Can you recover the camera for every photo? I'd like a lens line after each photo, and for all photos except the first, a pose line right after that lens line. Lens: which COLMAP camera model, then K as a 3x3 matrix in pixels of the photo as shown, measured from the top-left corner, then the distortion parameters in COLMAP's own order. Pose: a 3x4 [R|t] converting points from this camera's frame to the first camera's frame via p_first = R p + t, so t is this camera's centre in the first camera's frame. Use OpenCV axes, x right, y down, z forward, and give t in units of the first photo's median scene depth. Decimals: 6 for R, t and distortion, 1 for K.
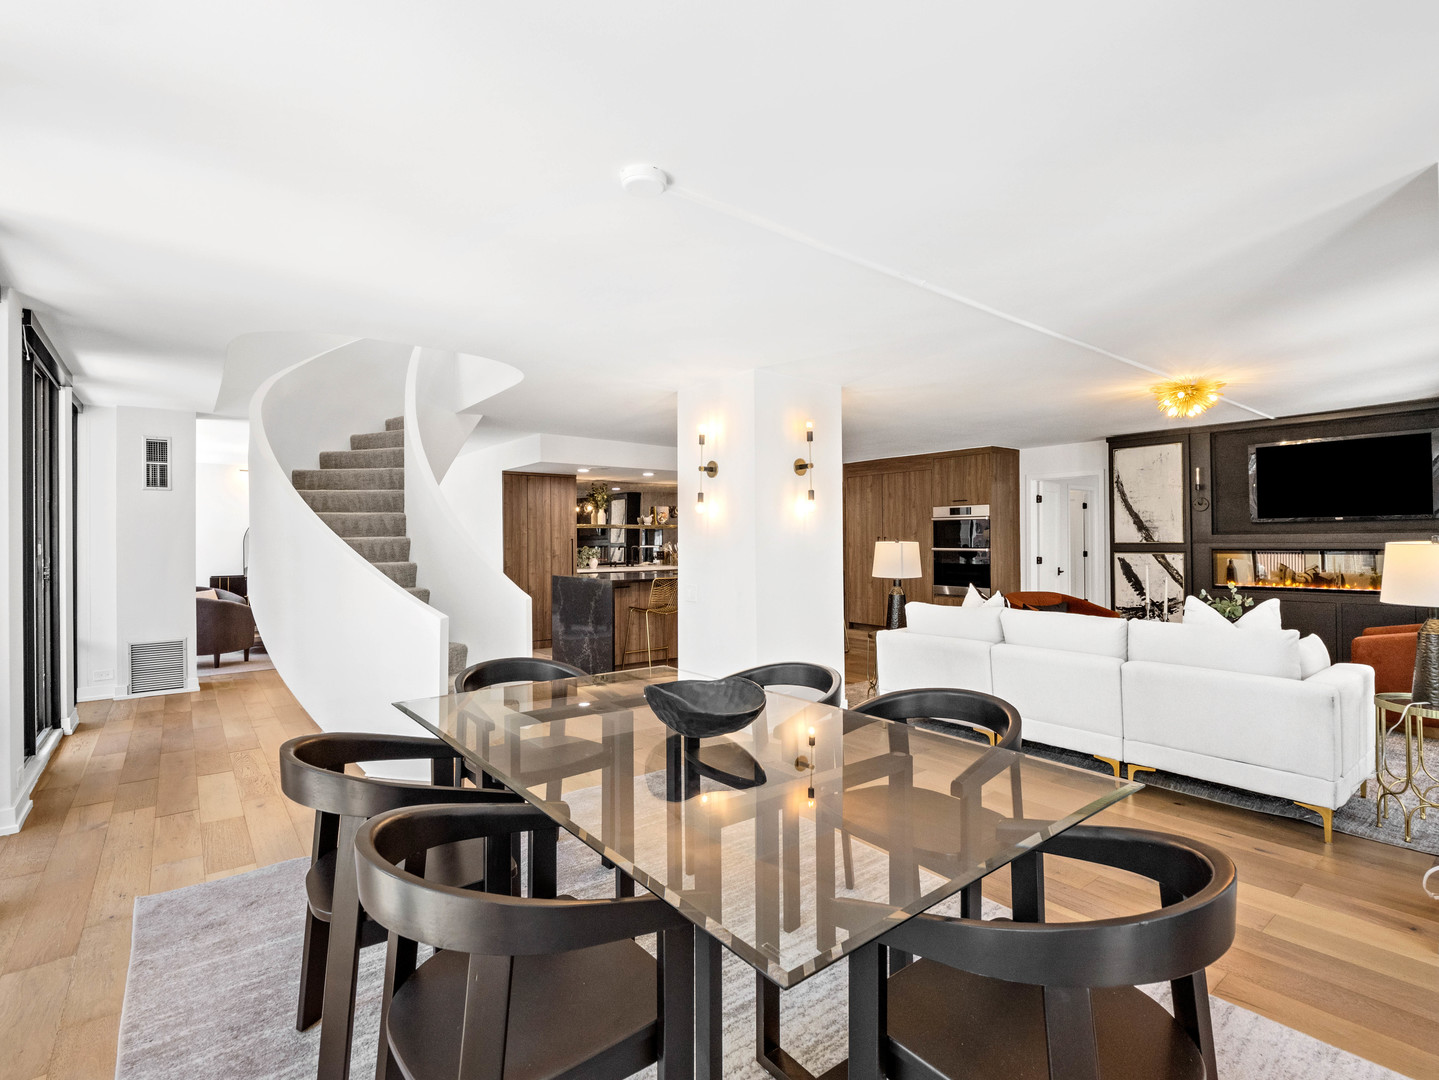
lens RADIAL K [[703.4, 0, 717.6], [0, 703.4, 536.8], [0, 0, 1]] dist [-0.012318, -0.002802]
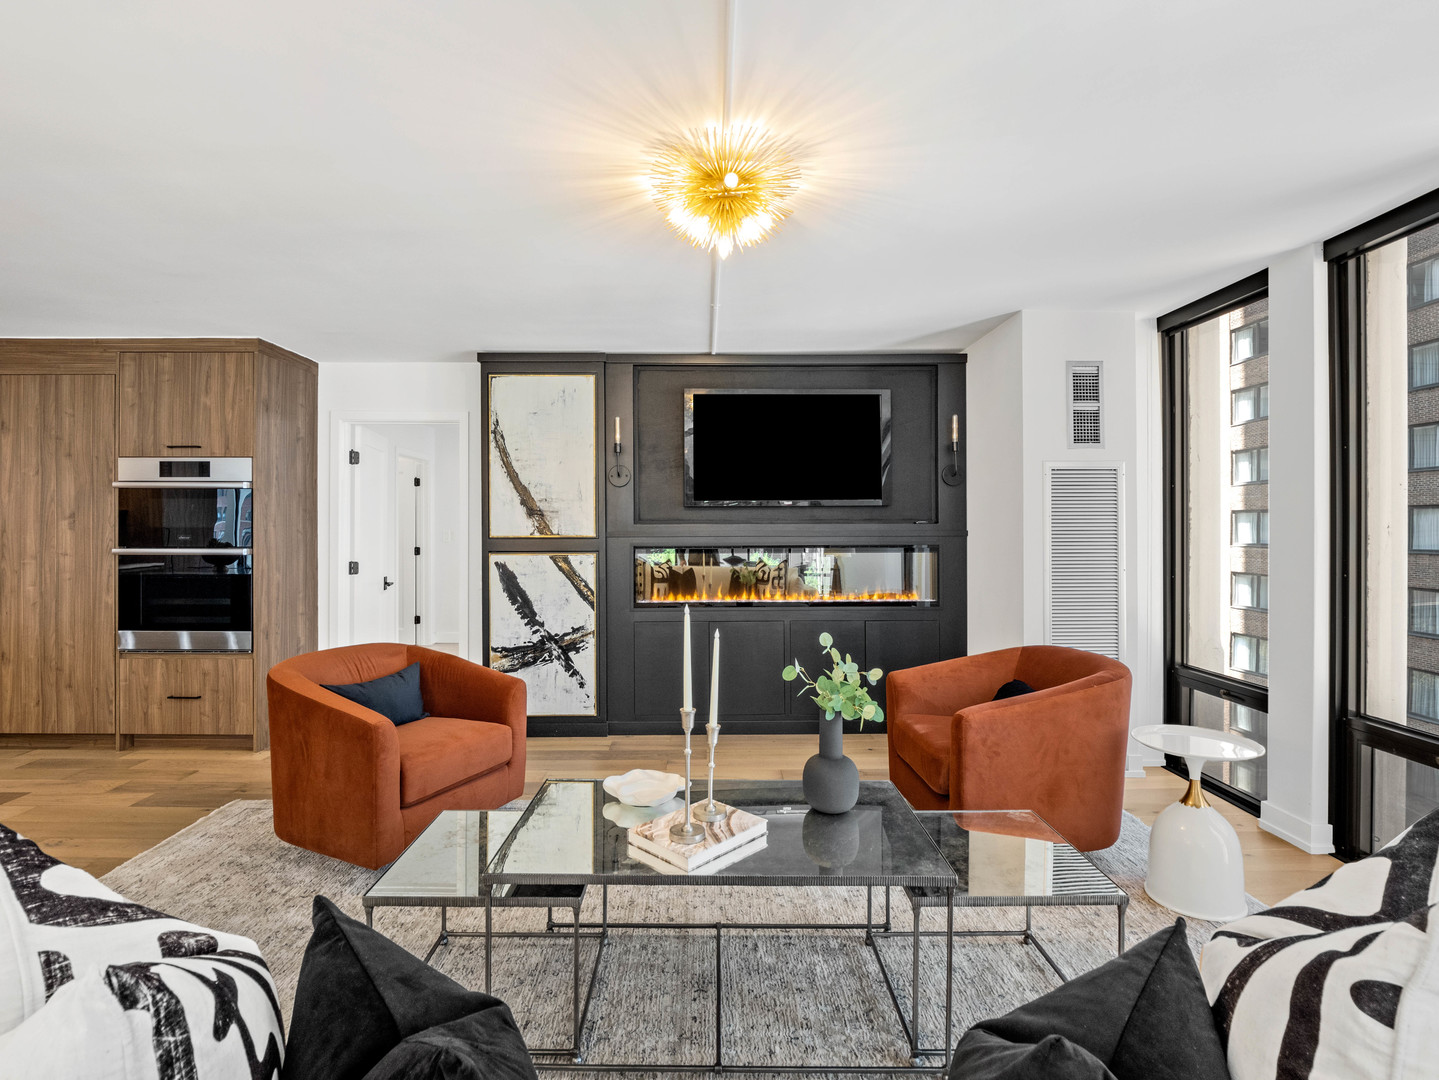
lens RADIAL K [[703.4, 0, 716.1], [0, 703.4, 535.2], [0, 0, 1]] dist [-0.012318, -0.002802]
pose [[0.609620, 0.006033, 0.792671, 0.225142], [-0.005904, 0.999978, -0.003070, 0.008012], [-0.792672, -0.002809, 0.609642, 0.506777]]
